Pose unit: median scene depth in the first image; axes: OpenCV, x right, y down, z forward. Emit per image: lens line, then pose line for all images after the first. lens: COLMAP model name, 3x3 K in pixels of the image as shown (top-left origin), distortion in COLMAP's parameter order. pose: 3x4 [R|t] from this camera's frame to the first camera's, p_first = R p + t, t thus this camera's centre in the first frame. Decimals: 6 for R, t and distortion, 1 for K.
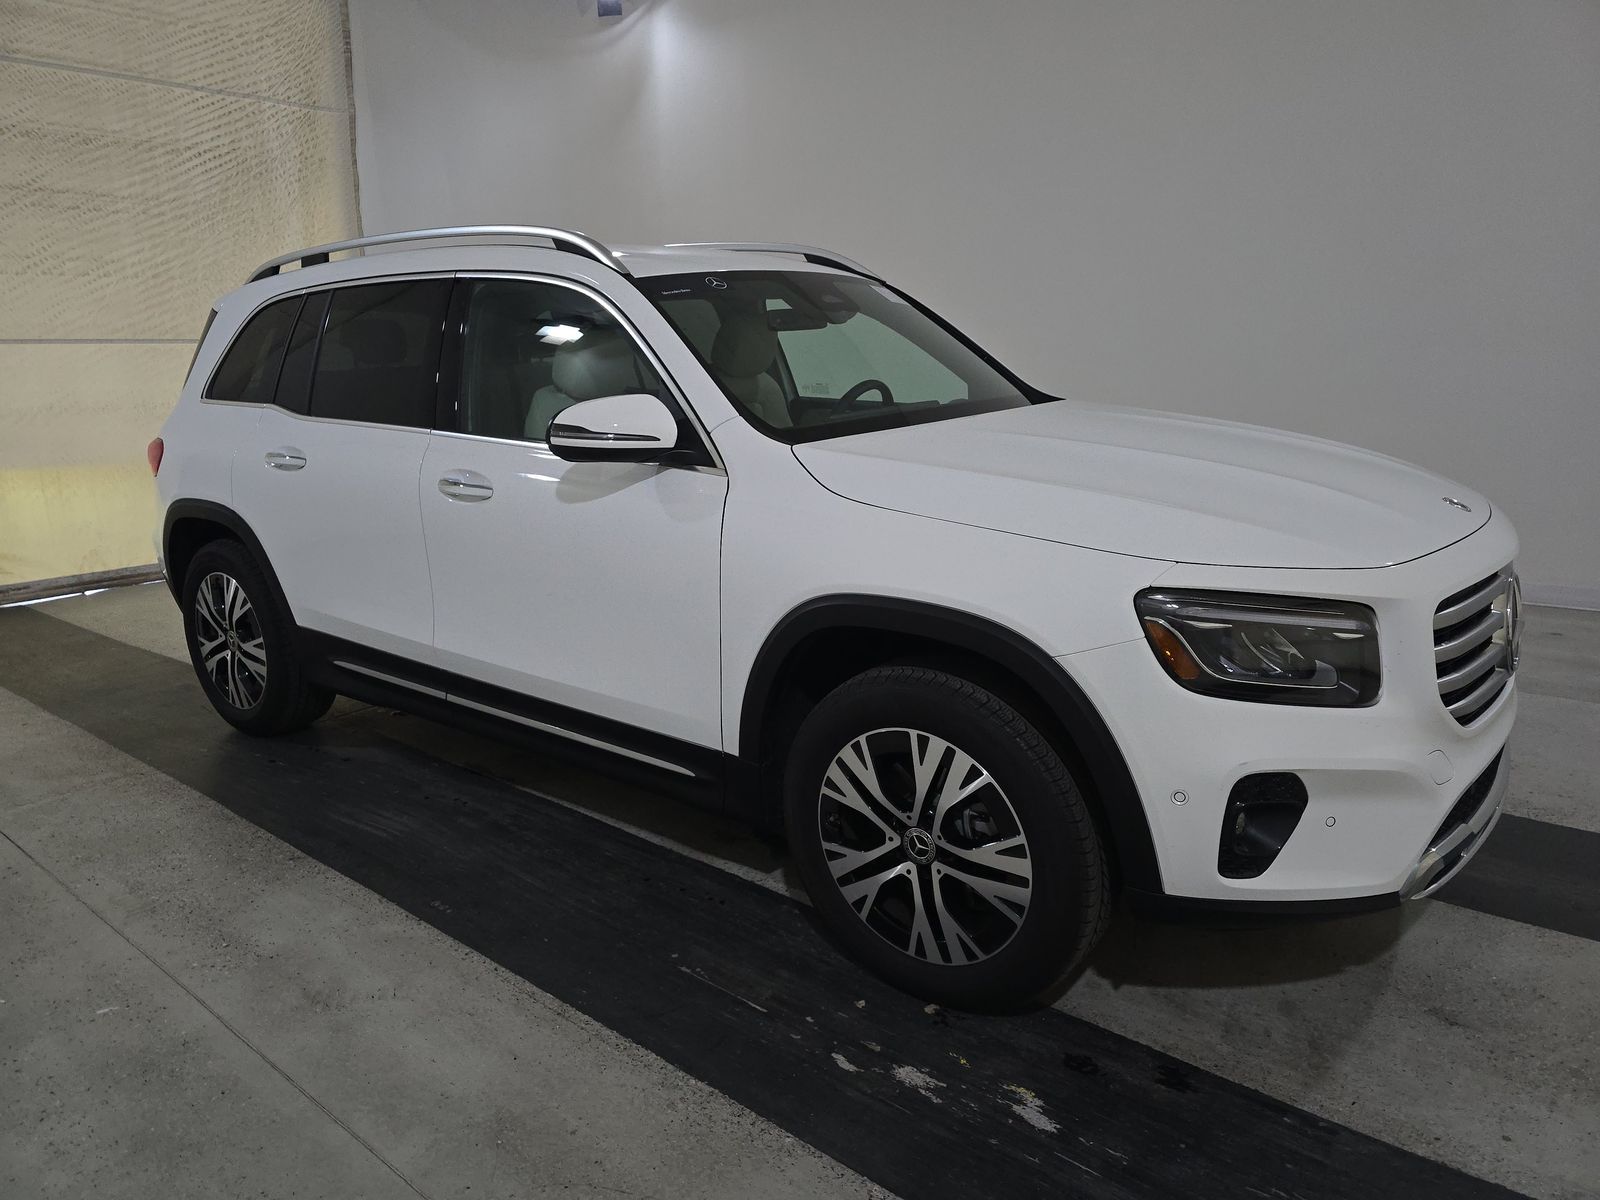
lens RADIAL K [[1048.2, 0, 800.0], [0, 1048.2, 600.0], [0, 0, 1]] dist [0.049591, -0.039188]
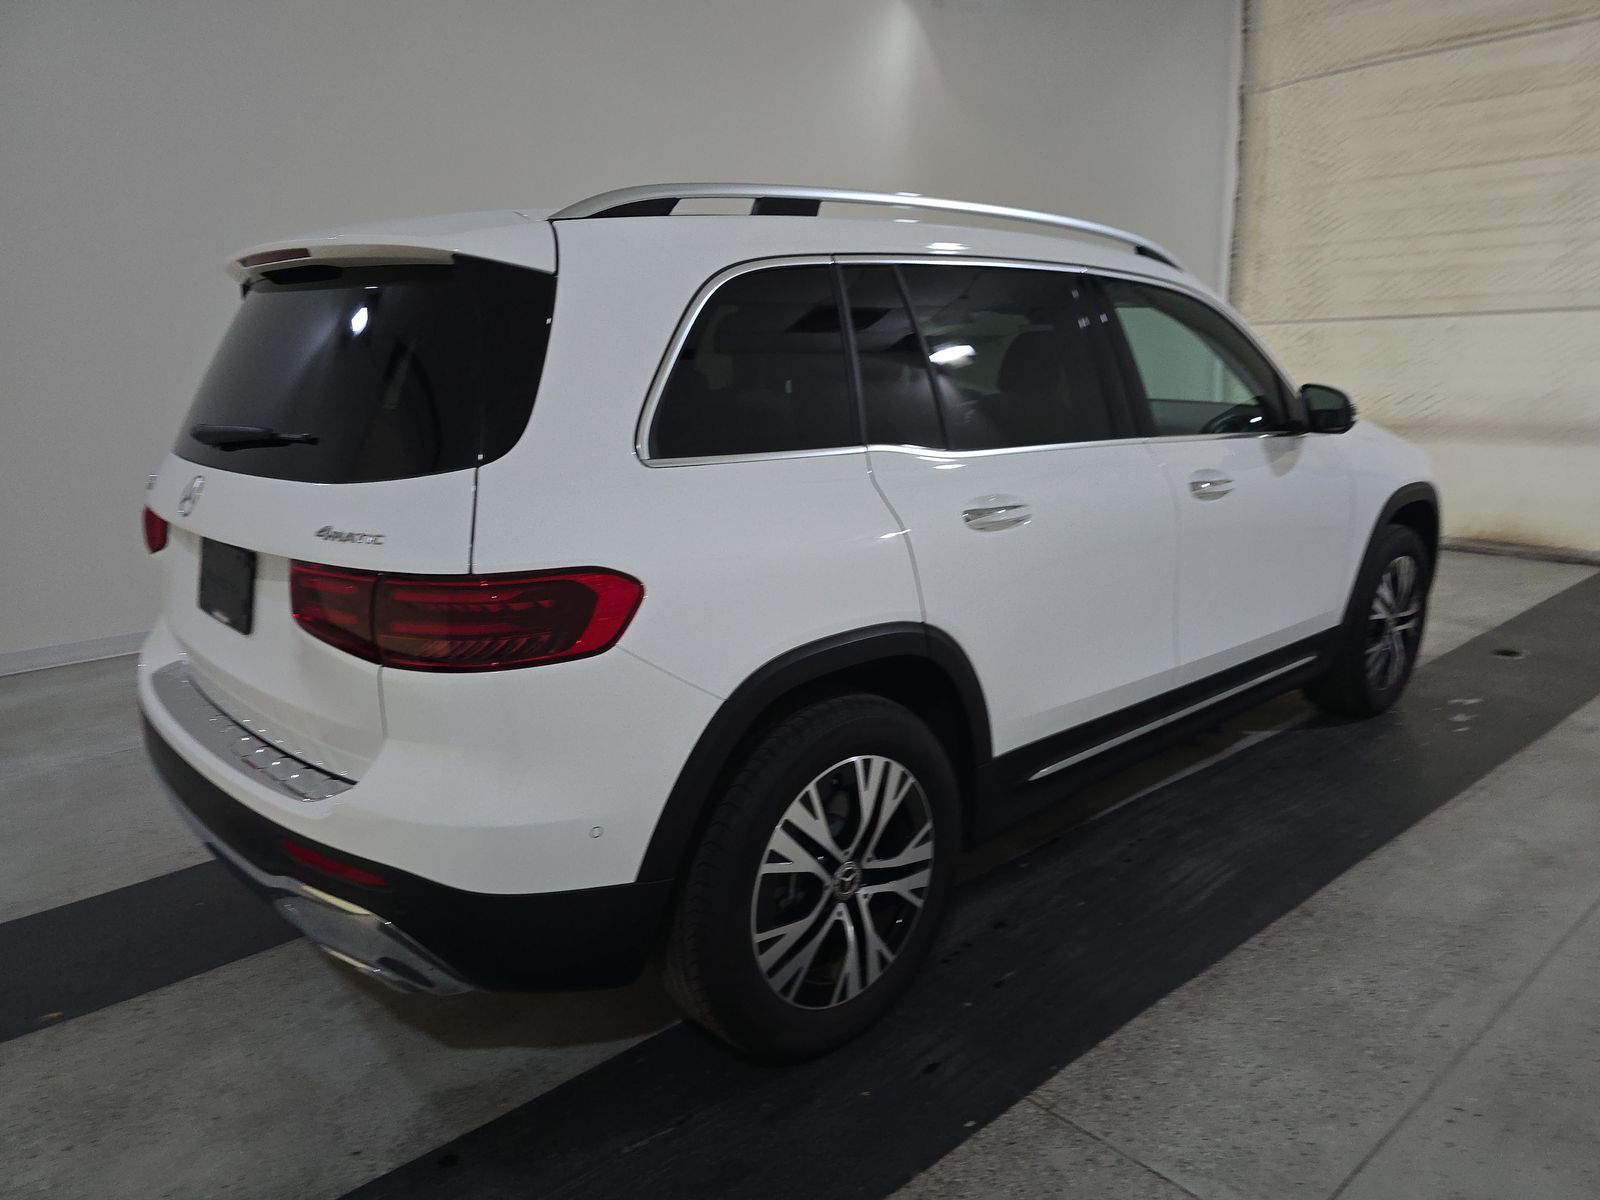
lens RADIAL K [[1048.2, 0, 800.0], [0, 1048.2, 600.0], [0, 0, 1]] dist [0.049591, -0.039188]
pose [[0.192764, -0.202090, 0.960209, -0.530937], [0.247771, 0.956876, 0.151648, -0.096929], [-0.949448, 0.208679, 0.234523, 0.445075]]
